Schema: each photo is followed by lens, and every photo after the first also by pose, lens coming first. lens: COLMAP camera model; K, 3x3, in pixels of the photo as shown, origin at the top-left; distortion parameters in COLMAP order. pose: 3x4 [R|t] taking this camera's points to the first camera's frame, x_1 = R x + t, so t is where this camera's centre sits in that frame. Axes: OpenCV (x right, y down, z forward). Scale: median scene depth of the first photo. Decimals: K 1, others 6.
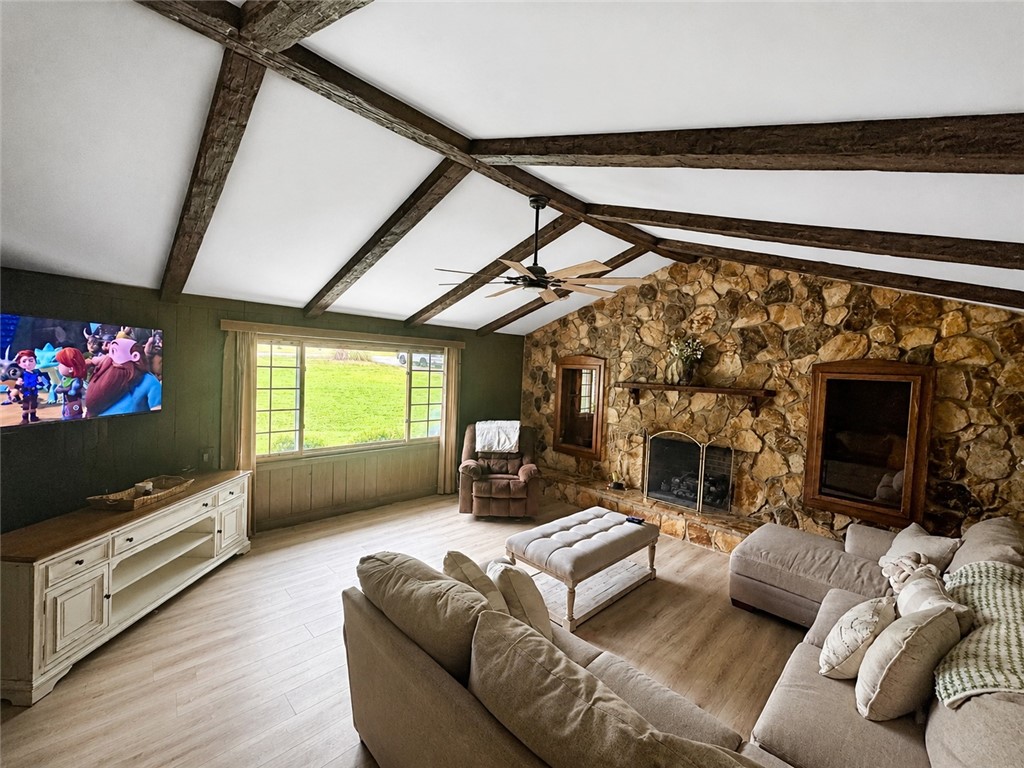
lens RADIAL K [[419.8, 0, 512.8], [0, 419.8, 382.3], [0, 0, 1]] dist [0.003087, 0.000240]
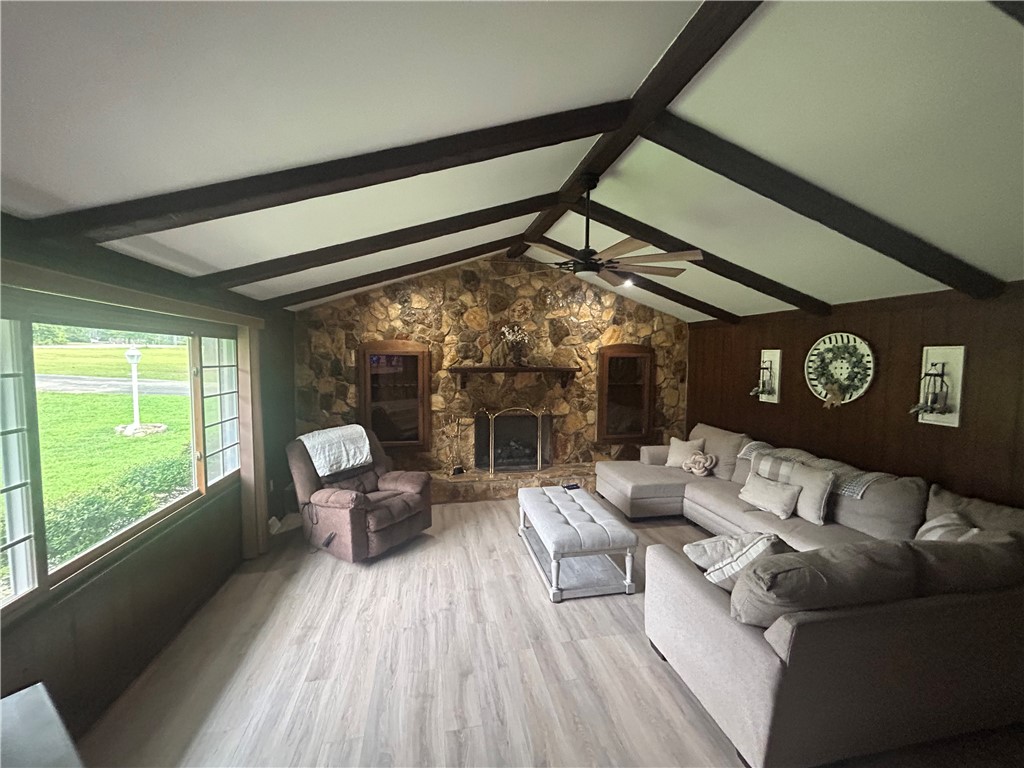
lens RADIAL K [[413.2, 0, 511.7], [0, 413.2, 384.8], [0, 0, 1]] dist [-0.002040, 0.000009]
pose [[0.554497, -0.092856, 0.826989, -0.531434], [0.047513, 0.995667, 0.079938, -0.034434], [-0.830828, -0.005033, 0.556506, 0.380109]]
